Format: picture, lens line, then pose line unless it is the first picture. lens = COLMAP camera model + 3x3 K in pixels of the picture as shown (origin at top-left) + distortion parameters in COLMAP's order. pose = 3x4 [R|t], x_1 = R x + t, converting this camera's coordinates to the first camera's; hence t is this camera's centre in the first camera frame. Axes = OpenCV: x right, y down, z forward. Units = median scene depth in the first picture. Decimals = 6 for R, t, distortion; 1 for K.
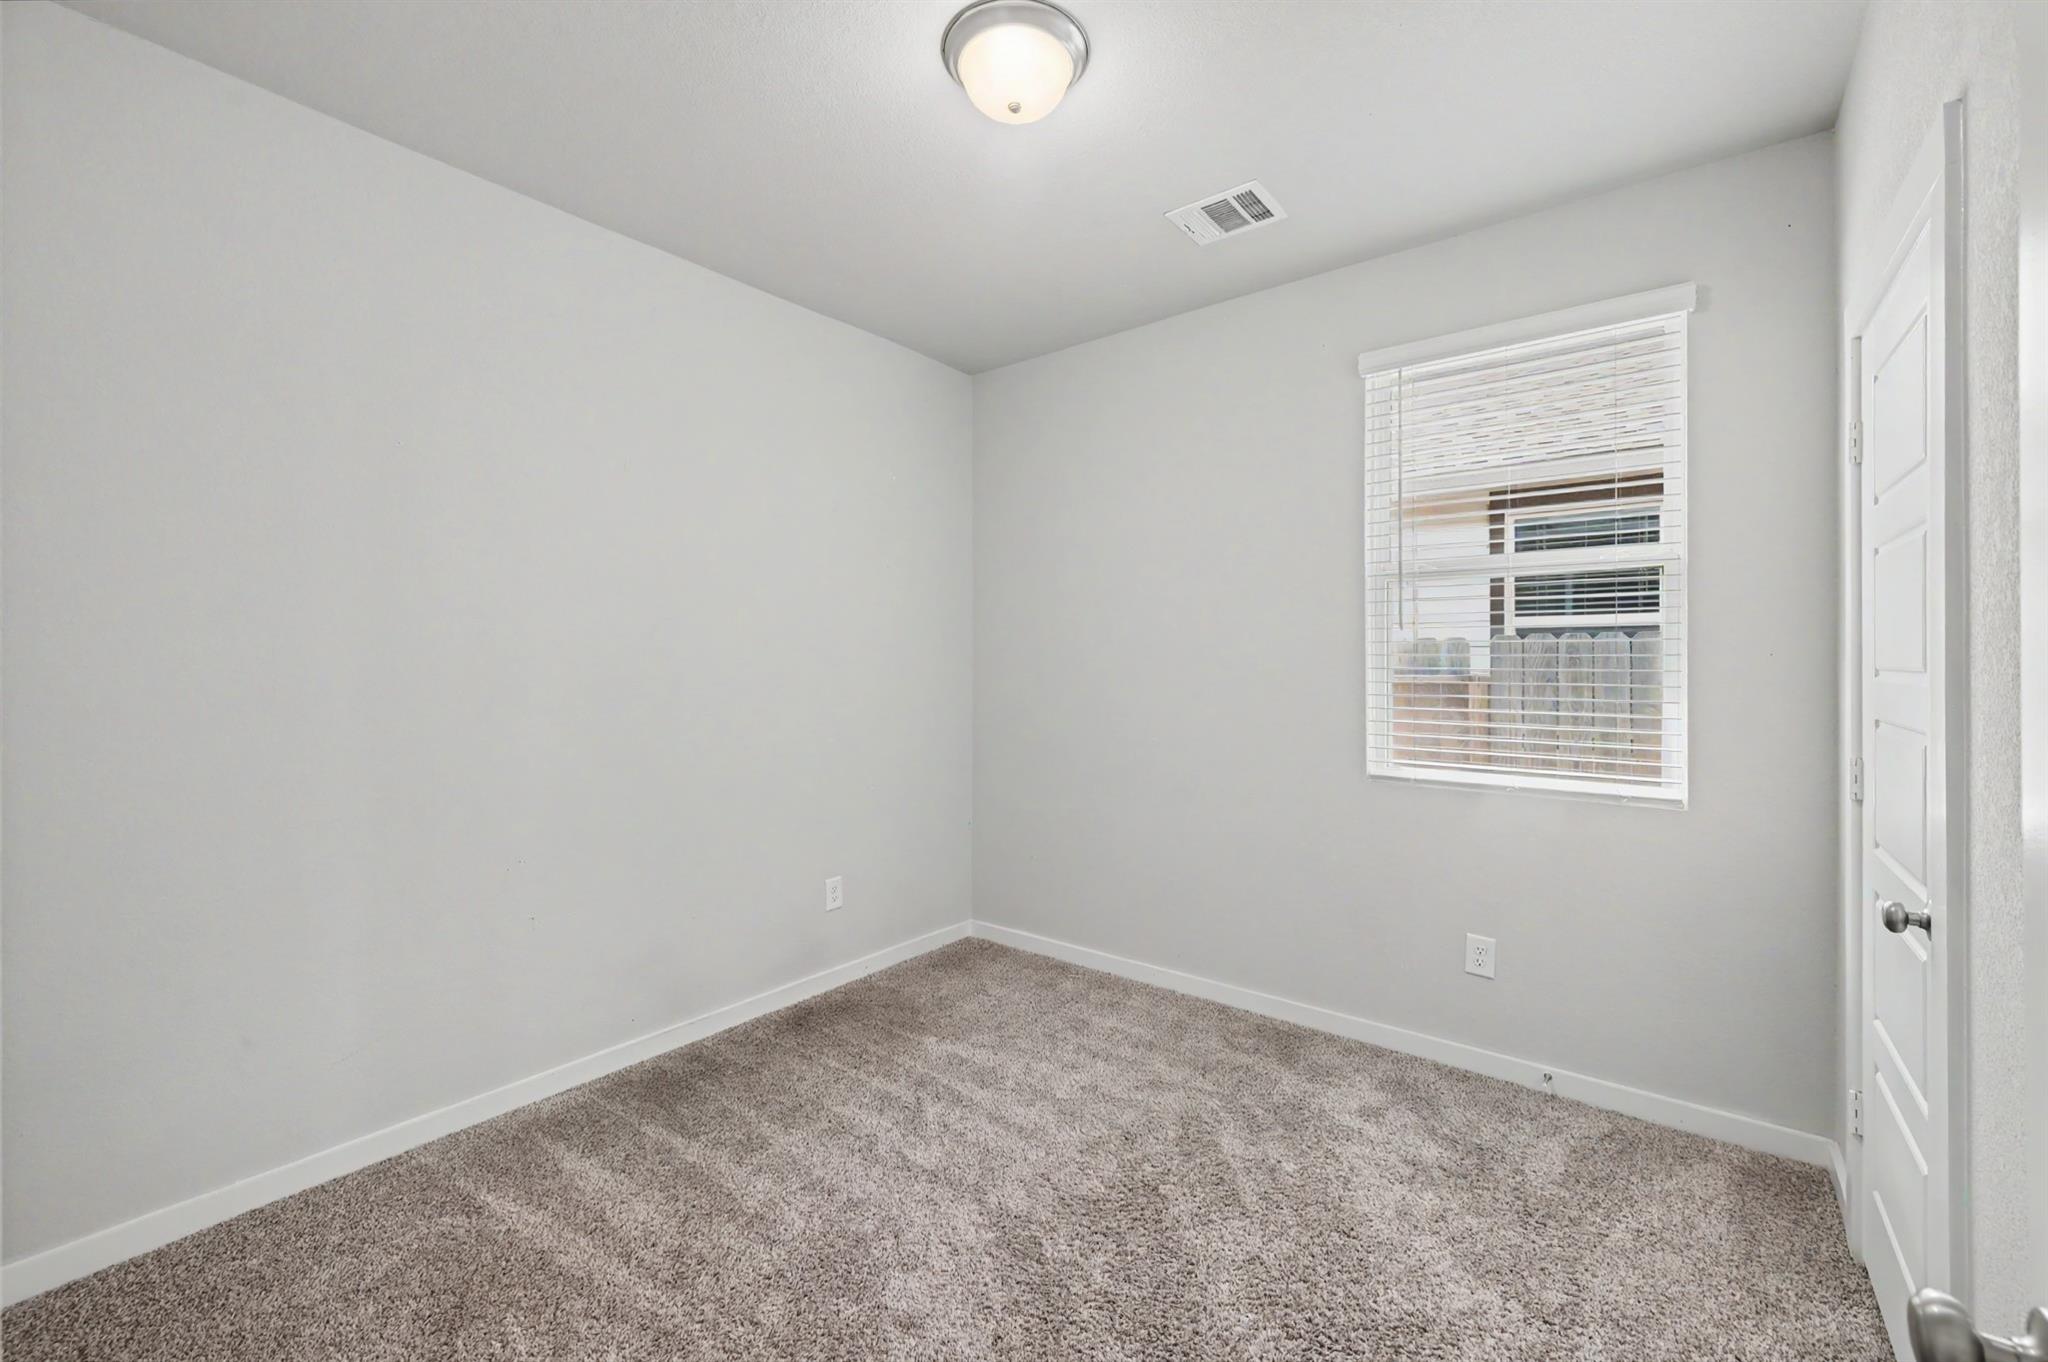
lens RADIAL K [[830.9, 0, 1035.0], [0, 830.9, 673.5], [0, 0, 1]] dist [0.002885, 0.000675]
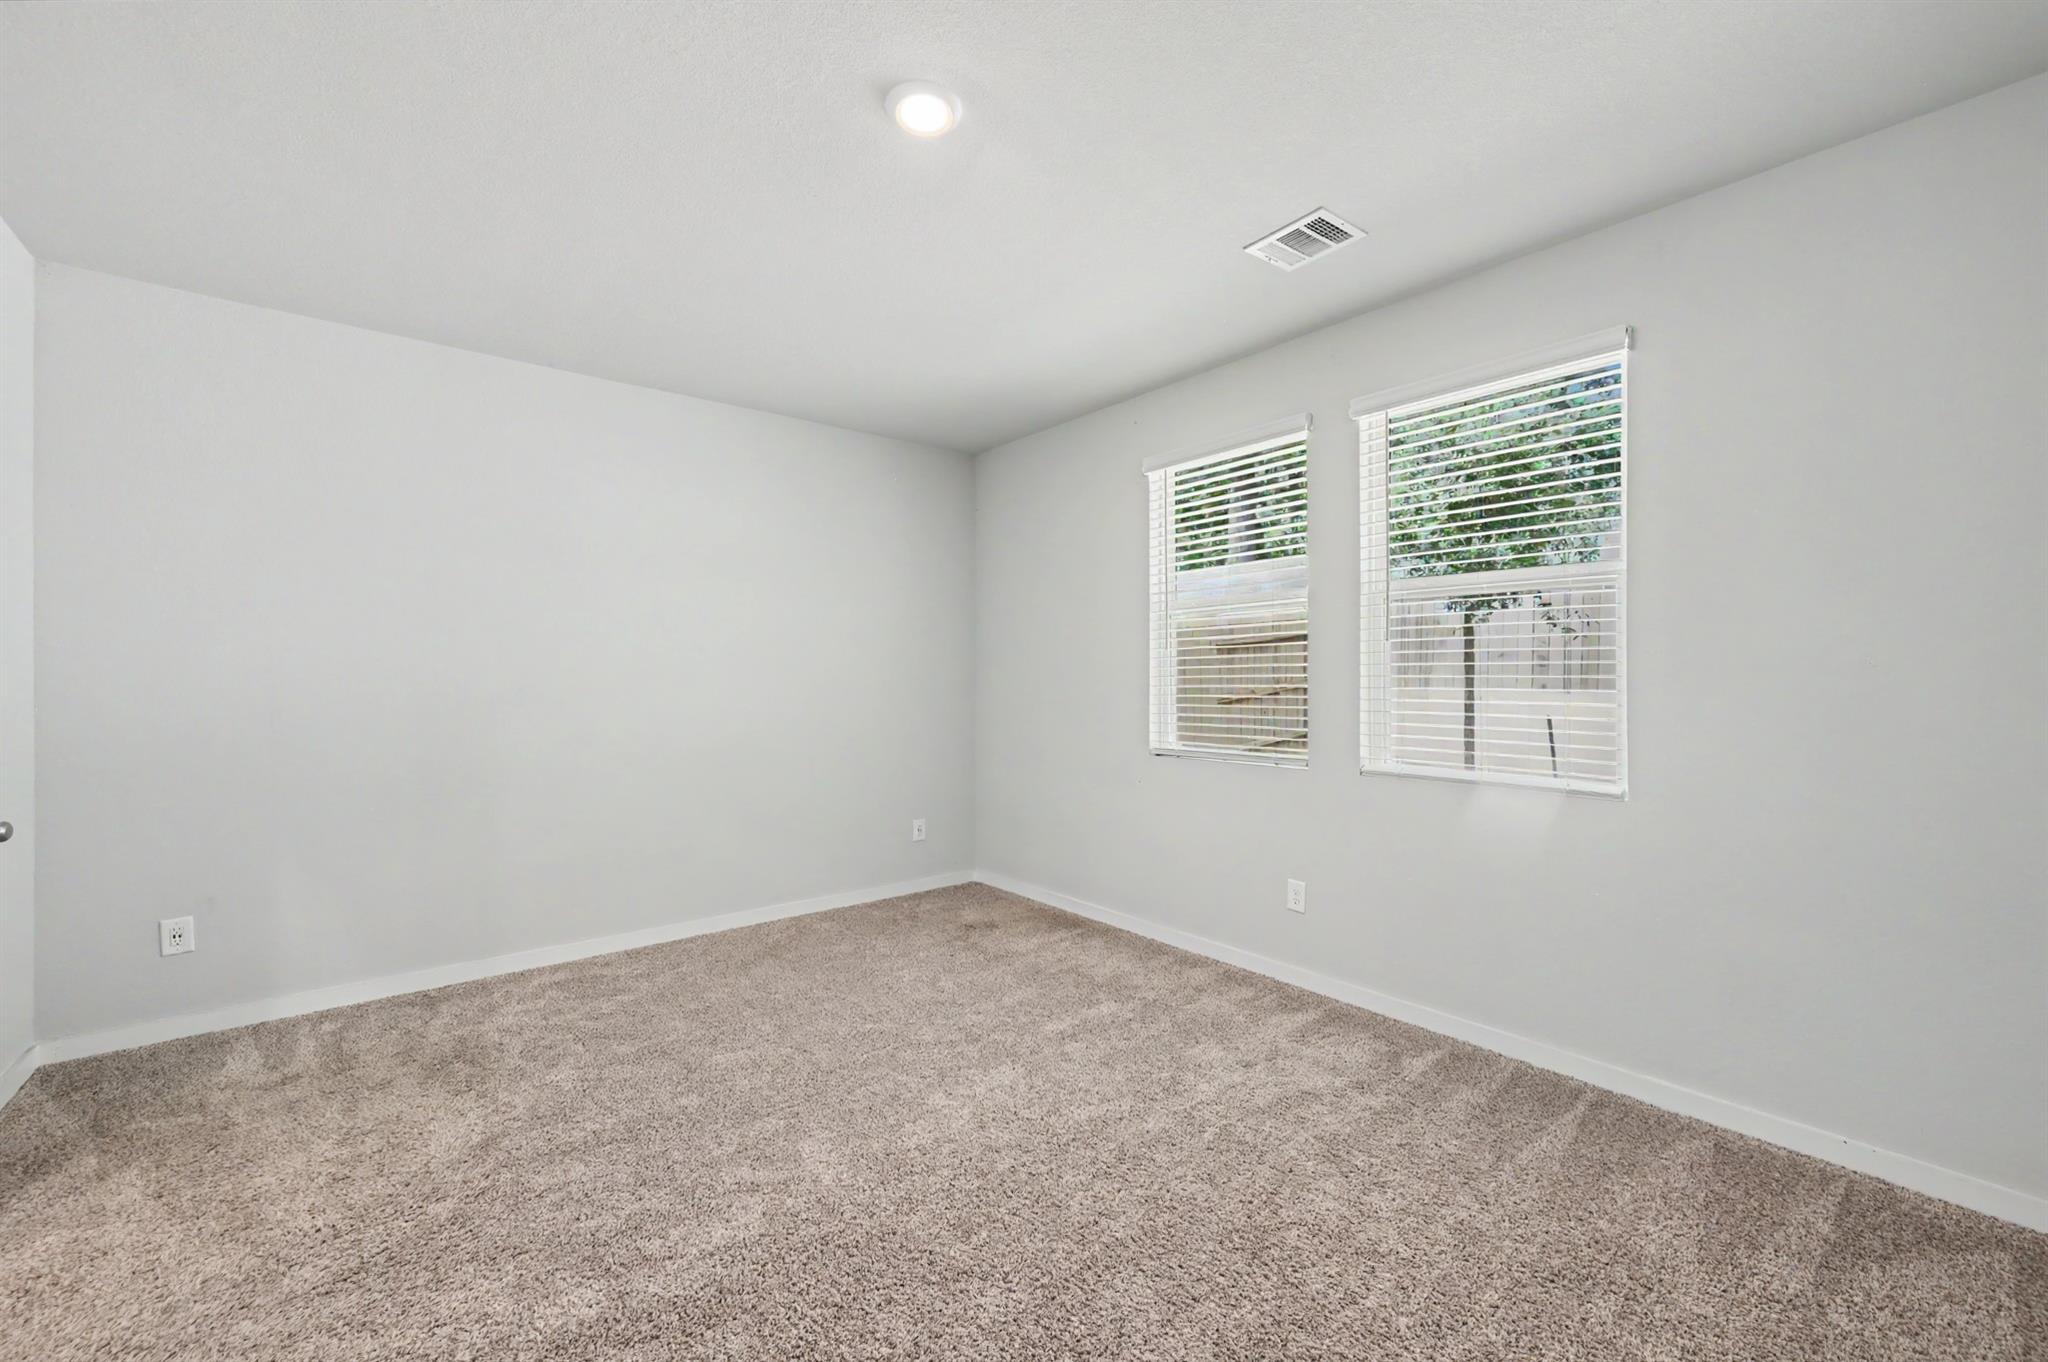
lens RADIAL K [[830.9, 0, 1035.0], [0, 830.9, 673.5], [0, 0, 1]] dist [0.002885, 0.000675]
pose [[0.976670, -0.008384, -0.214584, 0.129690], [0.007968, 0.999964, -0.002803, -0.002610], [0.214600, 0.001027, 0.976702, -0.111530]]
